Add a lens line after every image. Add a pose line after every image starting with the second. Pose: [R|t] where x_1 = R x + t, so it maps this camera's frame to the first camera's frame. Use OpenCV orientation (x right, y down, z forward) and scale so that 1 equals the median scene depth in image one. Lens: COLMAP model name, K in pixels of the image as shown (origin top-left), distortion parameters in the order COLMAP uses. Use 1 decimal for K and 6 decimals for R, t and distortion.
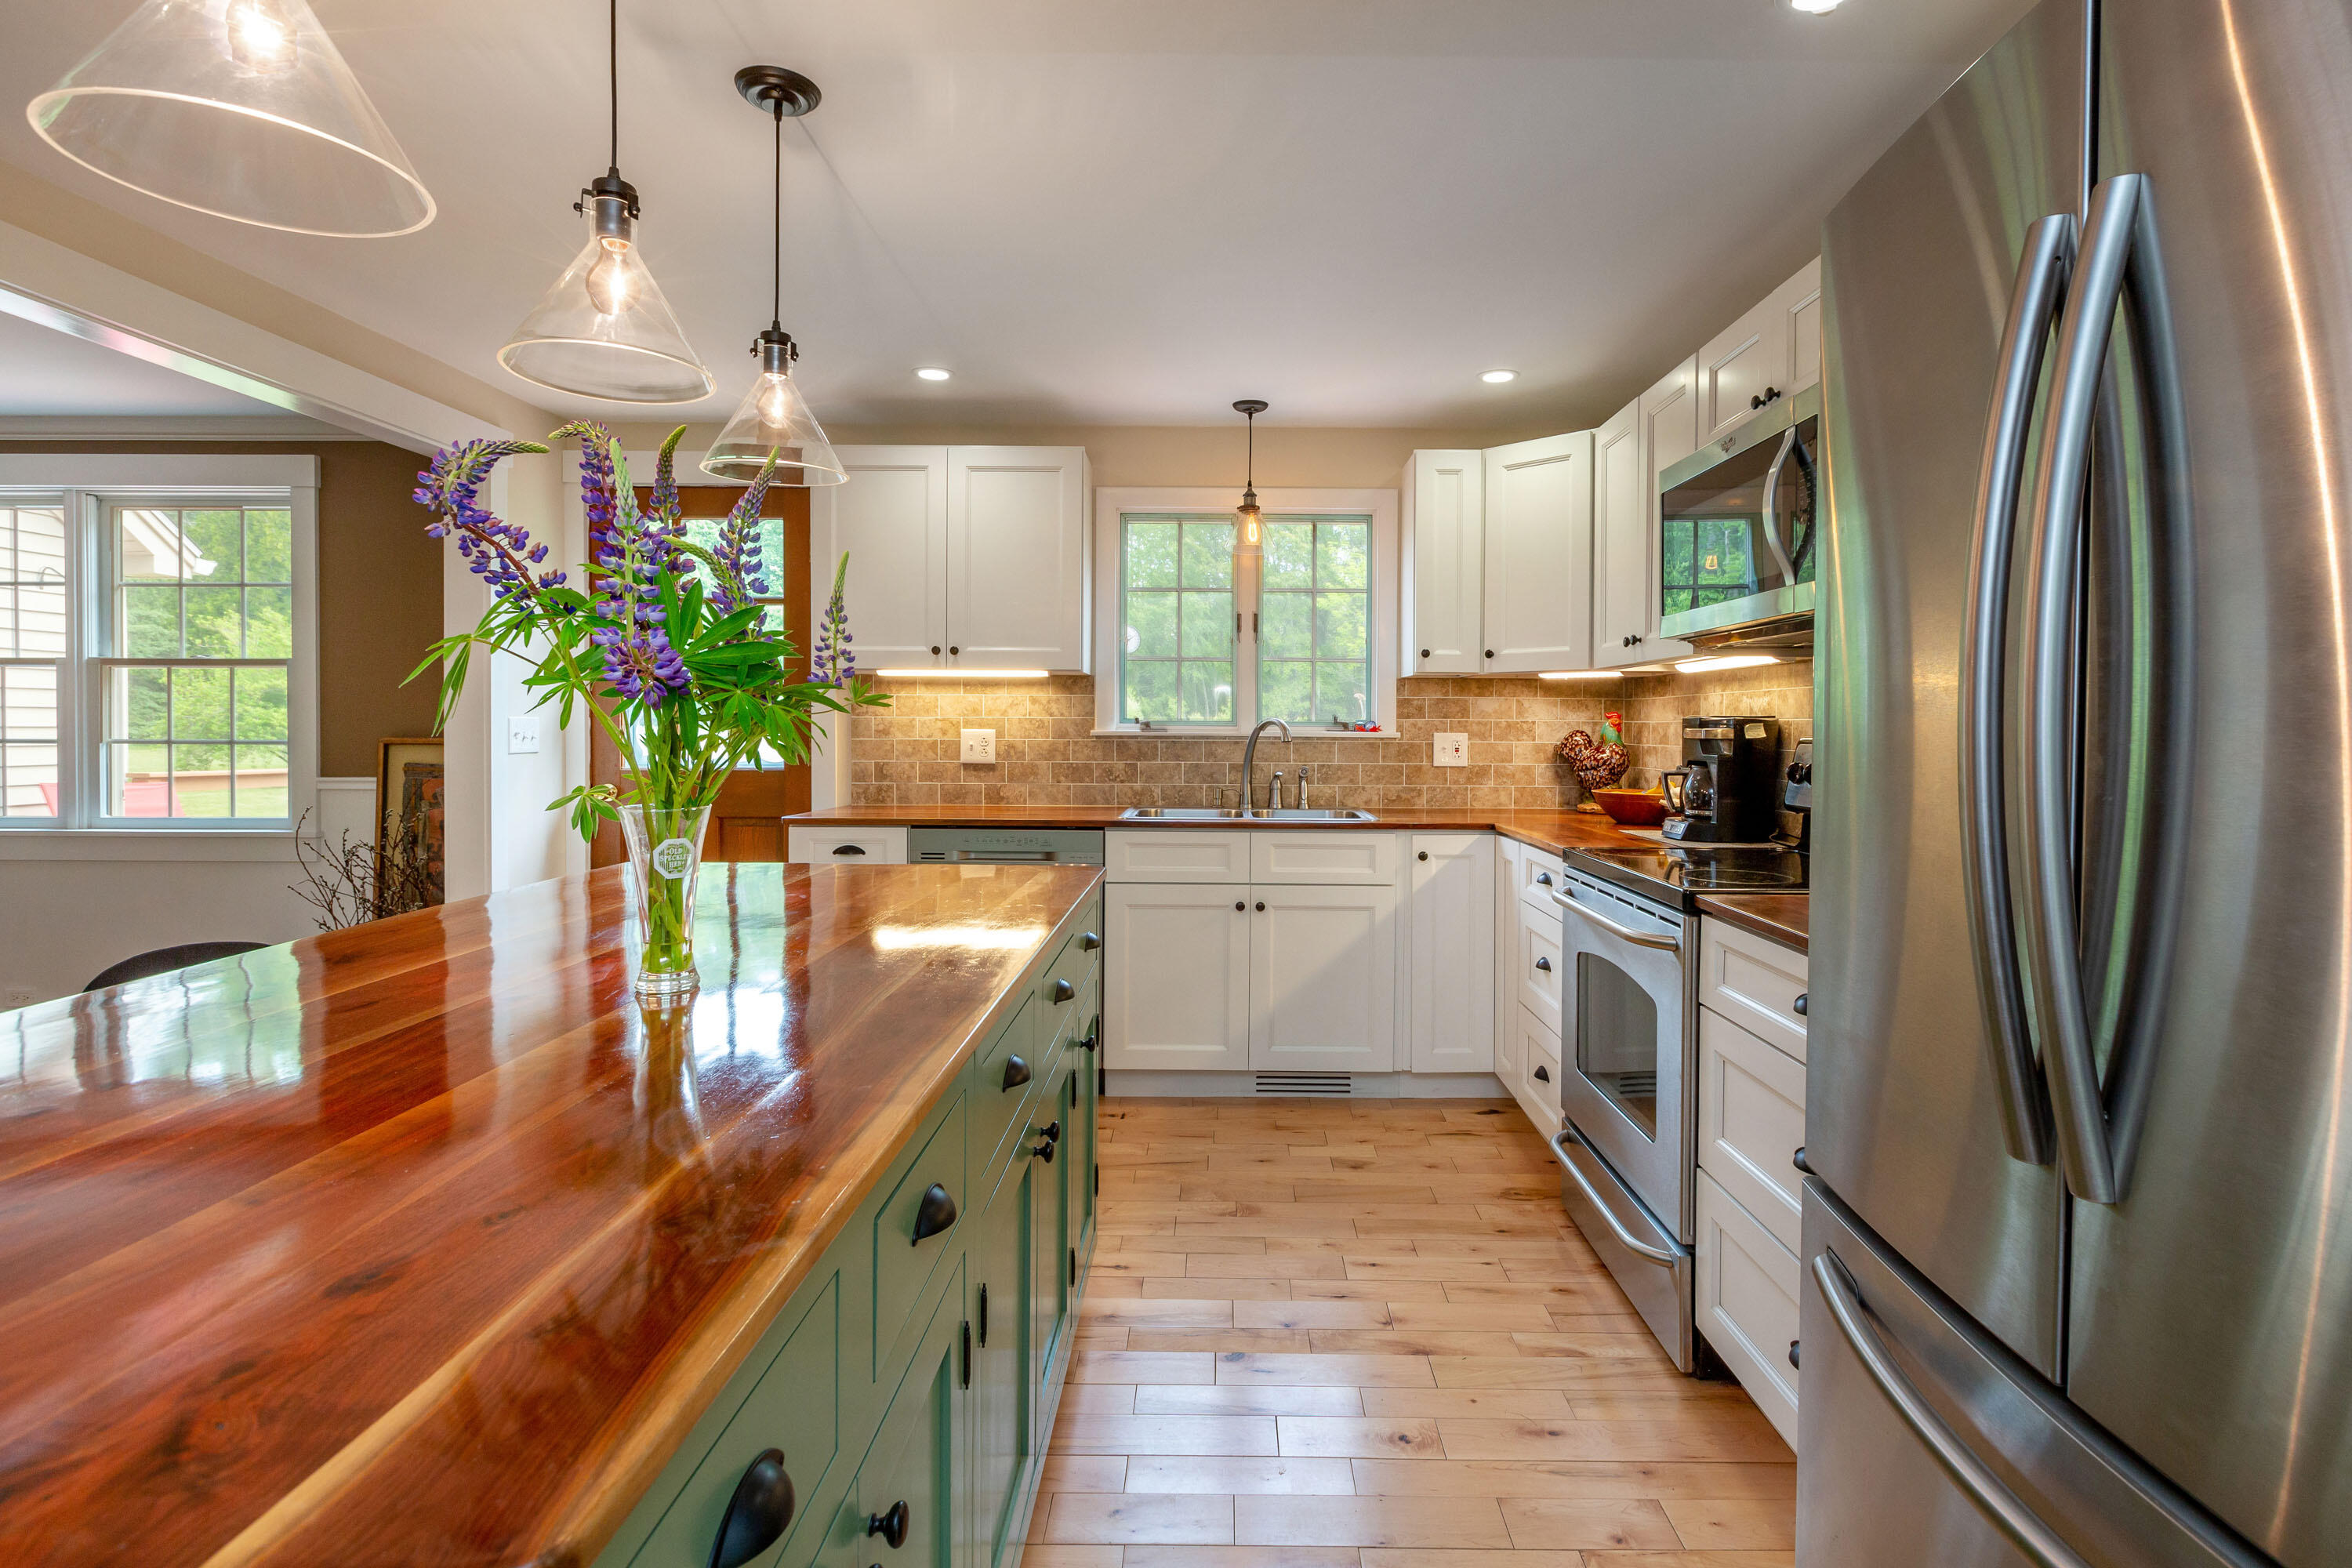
lens RADIAL K [[1157.4, 0, 1179.3], [0, 1157.4, 736.7], [0, 0, 1]] dist [-0.000231, -0.000107]
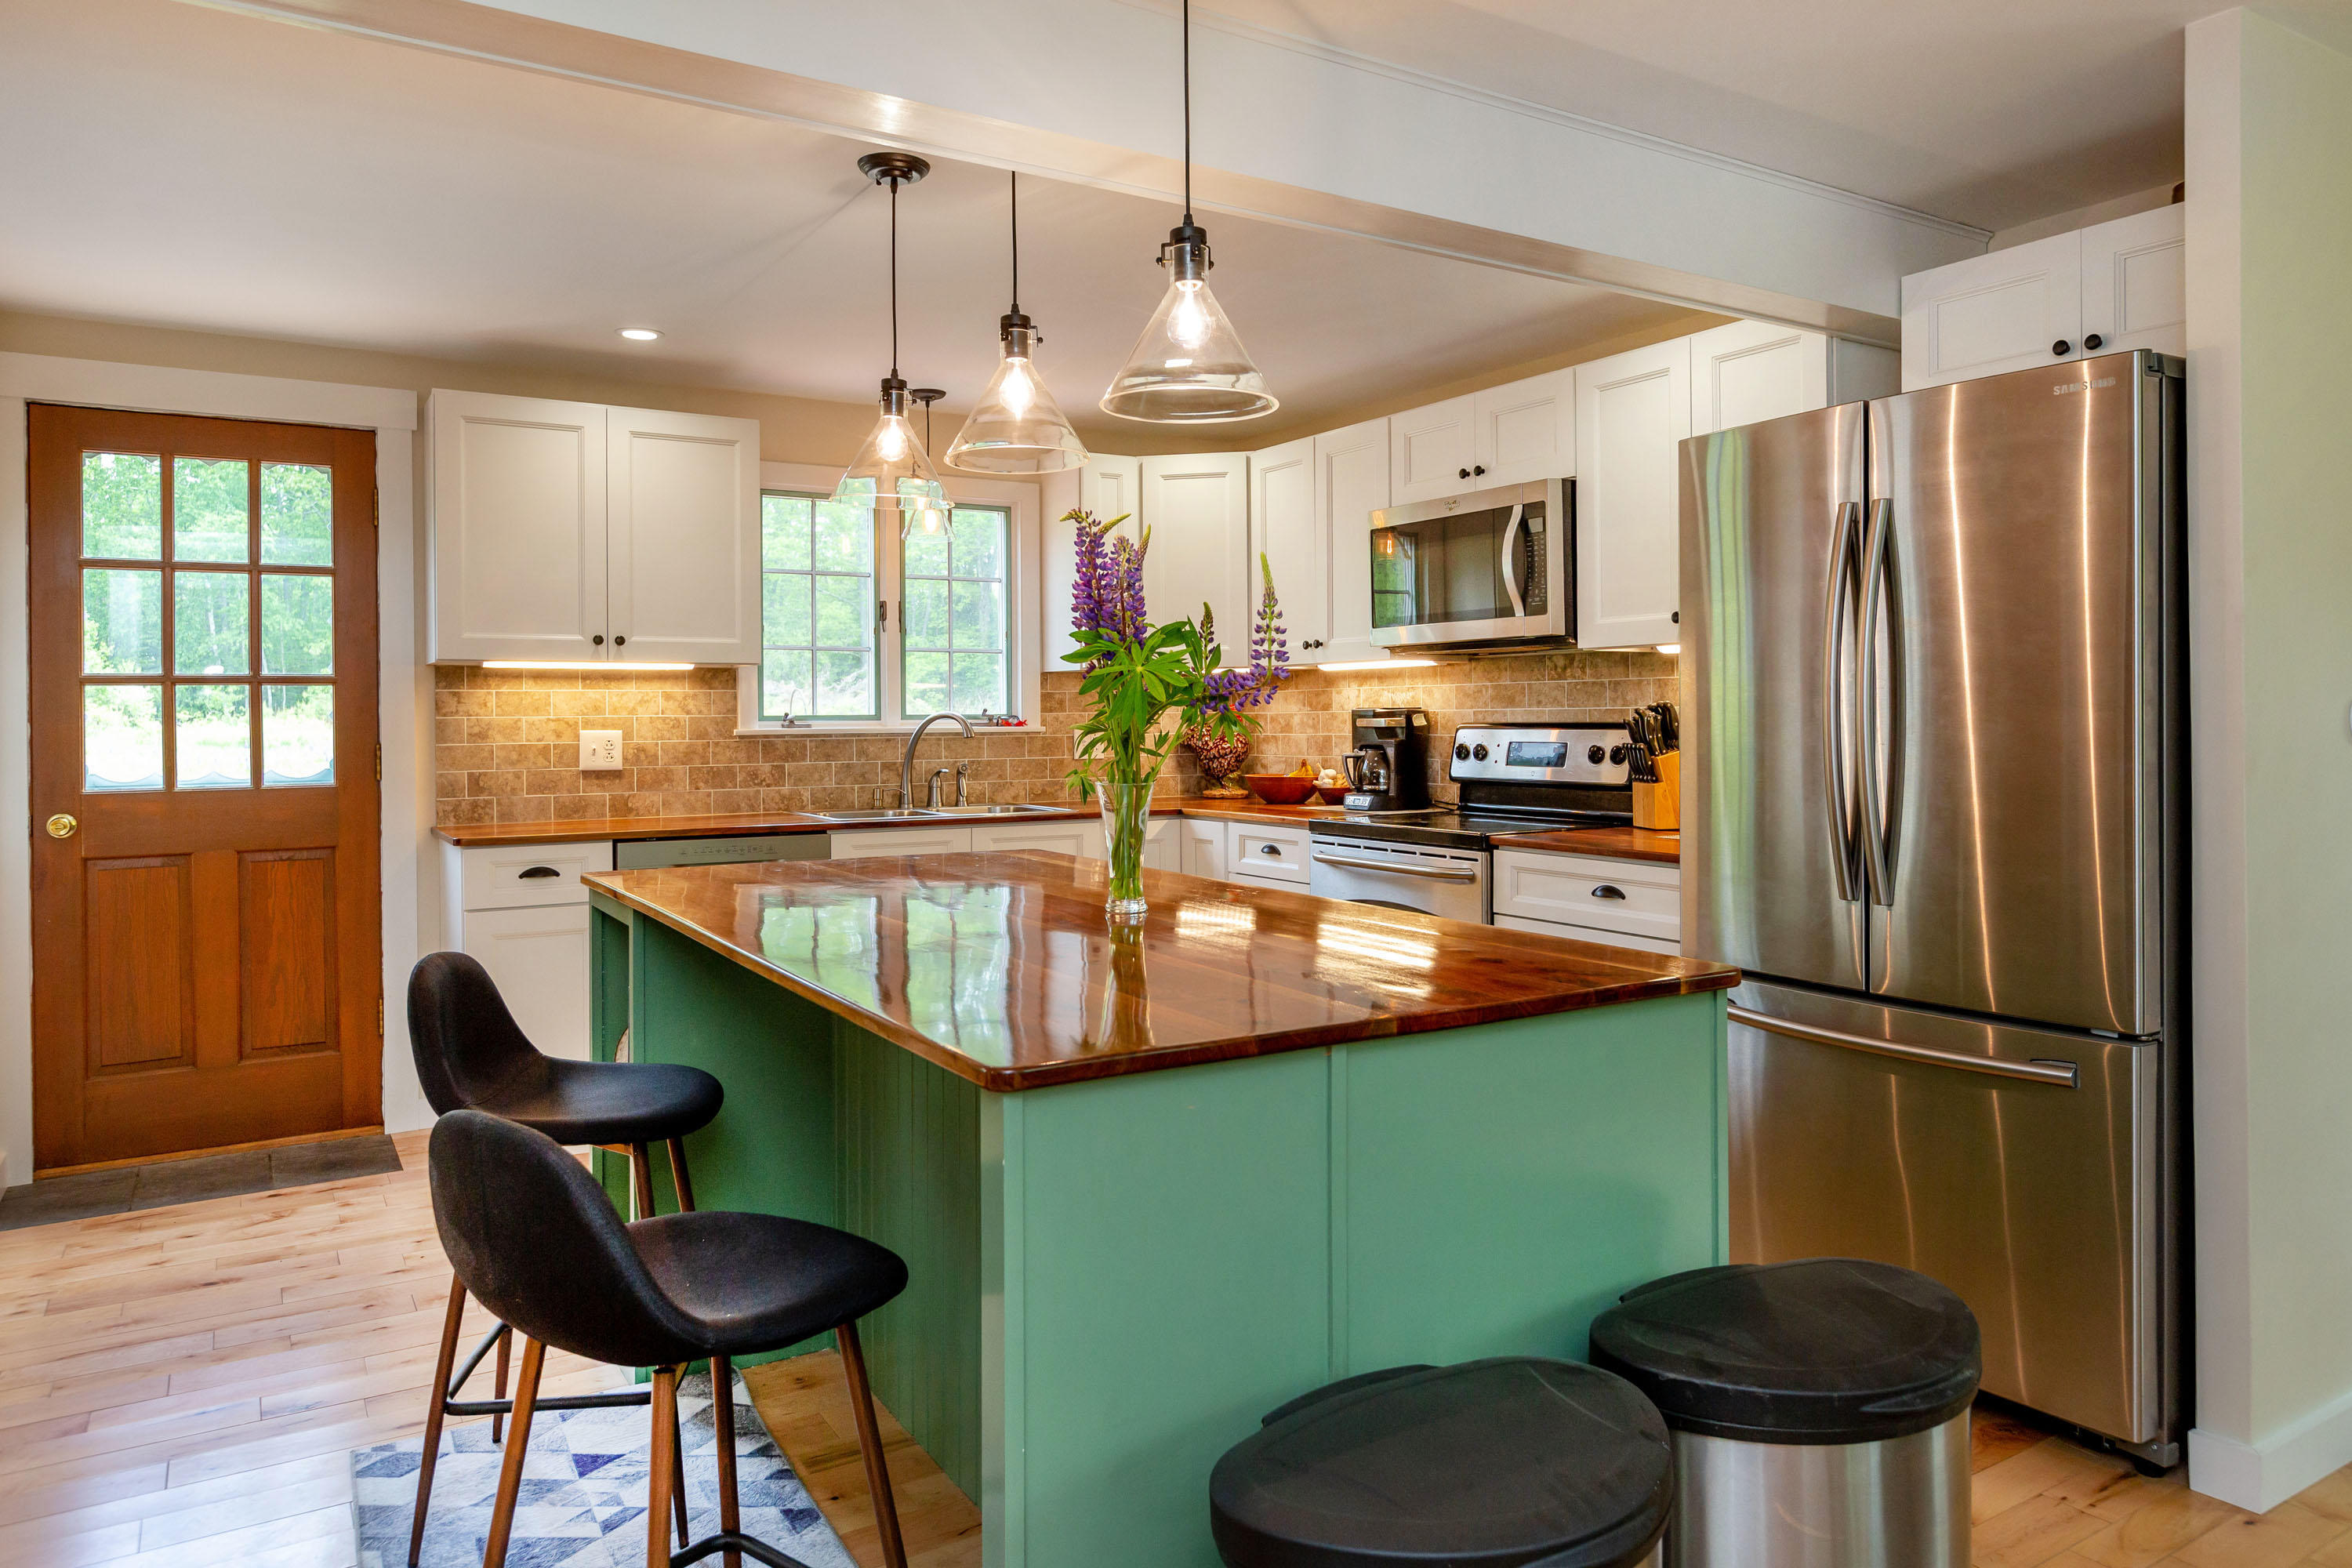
lens RADIAL K [[1509.8, 0, 1181.0], [0, 1509.8, 730.6], [0, 0, 1]] dist [0.001016, 0.000317]
pose [[0.854212, -0.017111, 0.519643, -0.387713], [0.017912, 0.999834, 0.003479, -0.002474], [-0.519616, 0.006336, 0.854376, -0.178207]]
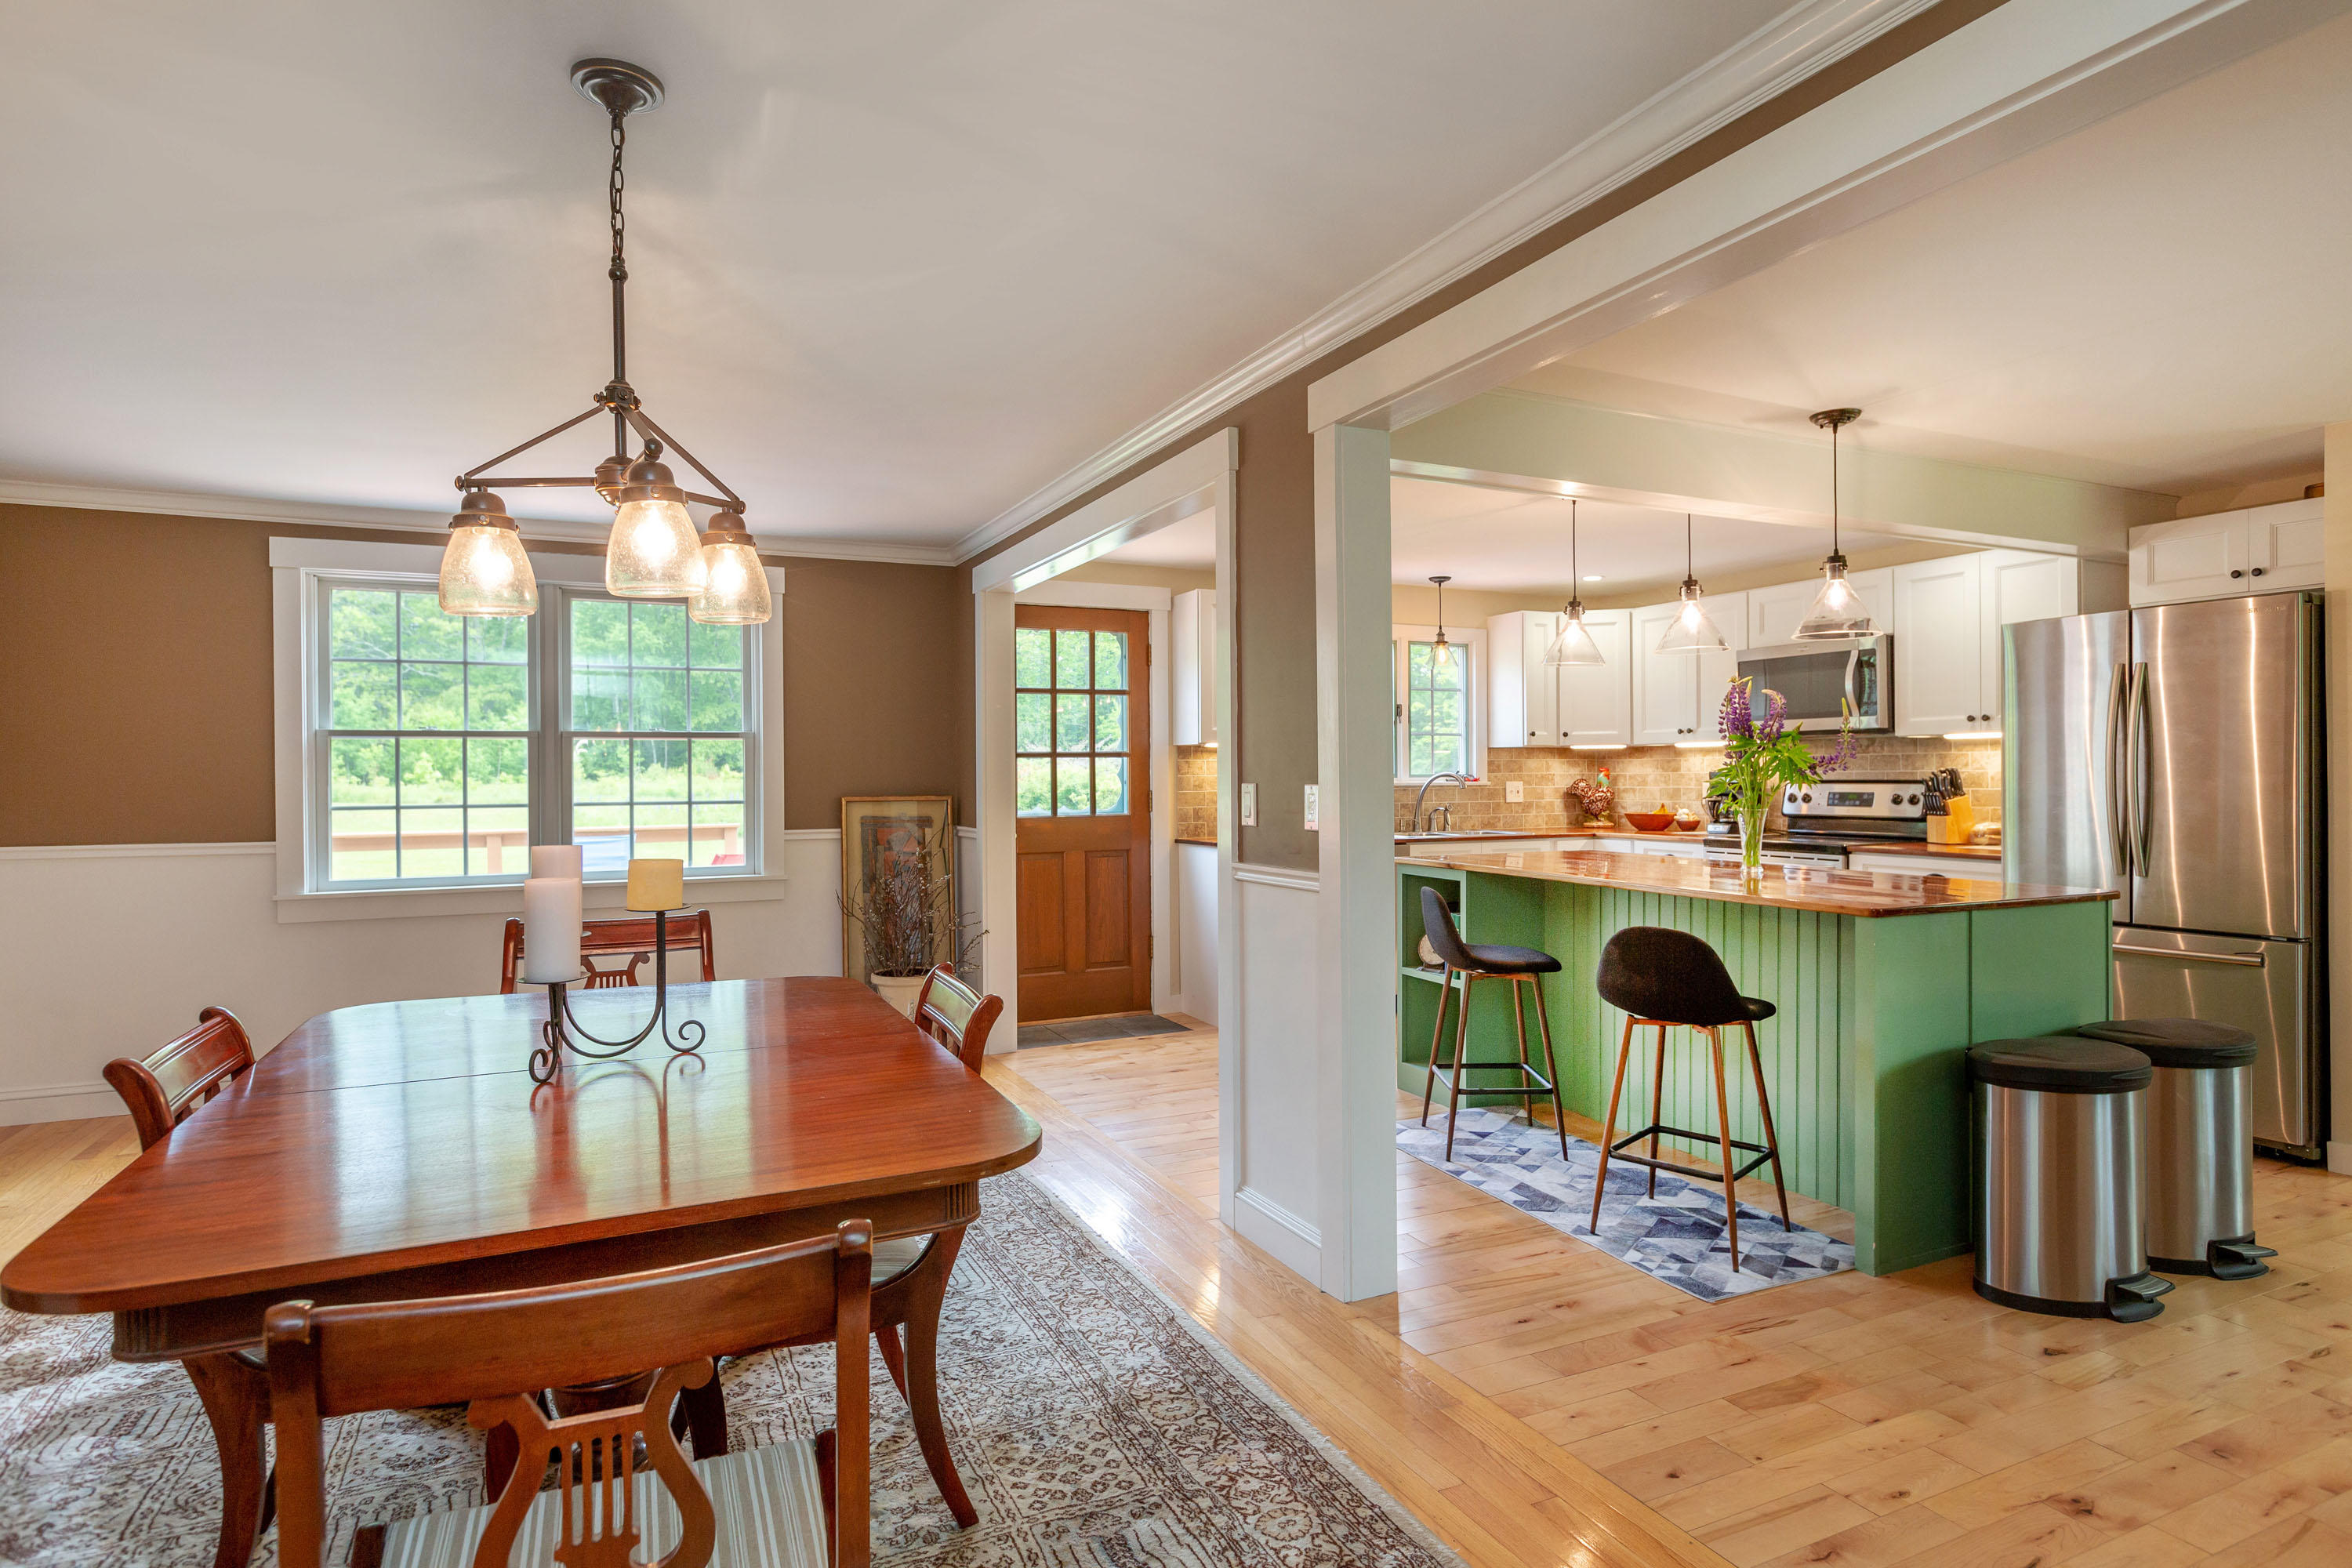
lens RADIAL K [[1222.2, 0, 1176.0], [0, 1222.2, 784.0], [0, 0, 1]] dist [0.000699, -0.000428]
pose [[0.908552, -0.014464, 0.417521, -0.907209], [0.015675, 0.999877, 0.000529, -0.008066], [-0.417477, 0.006064, 0.908667, -0.351713]]
